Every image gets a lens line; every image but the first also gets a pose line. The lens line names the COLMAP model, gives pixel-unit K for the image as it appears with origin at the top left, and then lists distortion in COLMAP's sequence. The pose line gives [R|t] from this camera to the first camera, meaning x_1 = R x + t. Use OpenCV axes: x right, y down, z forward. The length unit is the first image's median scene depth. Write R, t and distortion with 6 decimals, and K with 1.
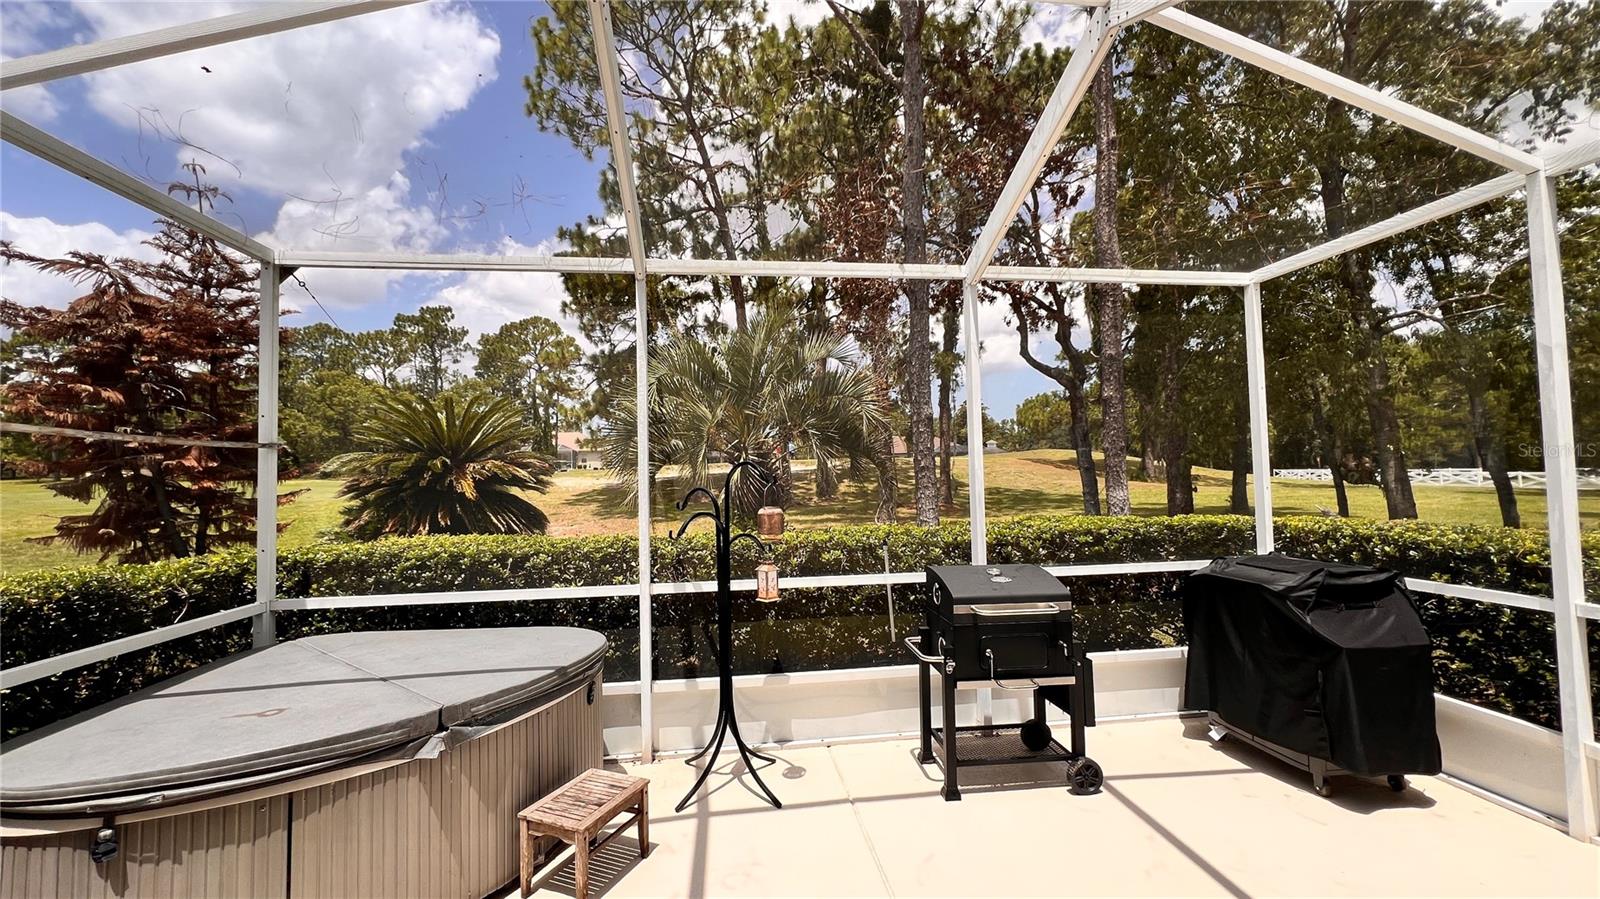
lens RADIAL K [[641.7, 0, 801.5], [0, 641.7, 447.4], [0, 0, 1]] dist [-0.002905, 0.000582]
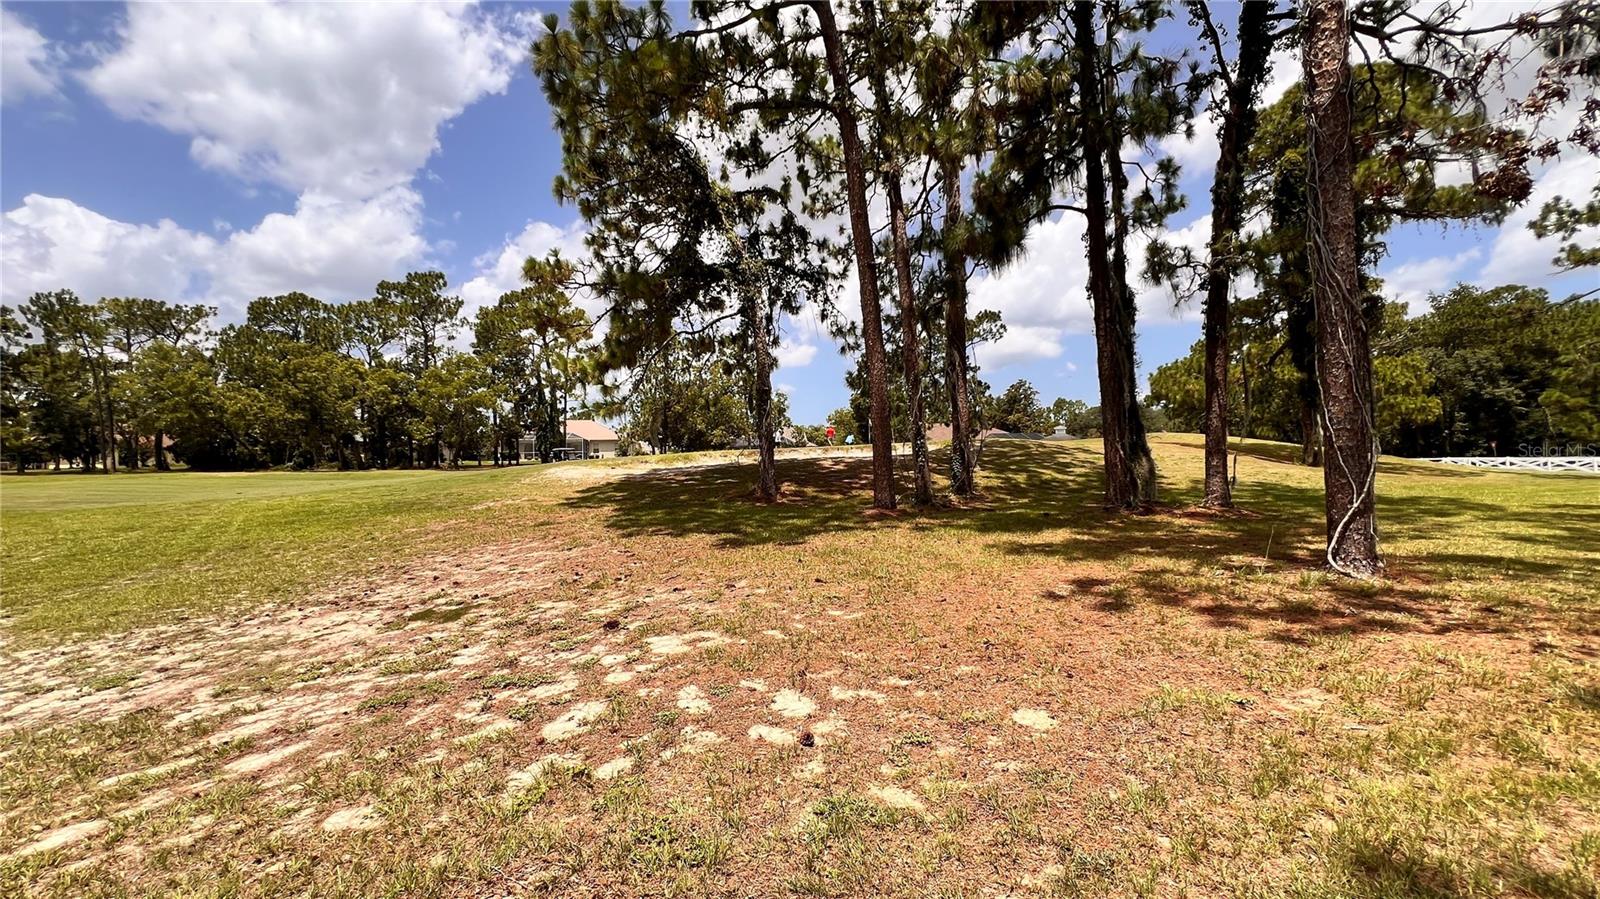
lens RADIAL K [[641.7, 0, 801.5], [0, 641.7, 451.2], [0, 0, 1]] dist [-0.002905, 0.000582]
pose [[0.999827, -0.000751, -0.018583, -0.044676], [0.001046, 0.999873, 0.015899, 0.009080], [0.018569, -0.015916, 0.999701, 0.136415]]
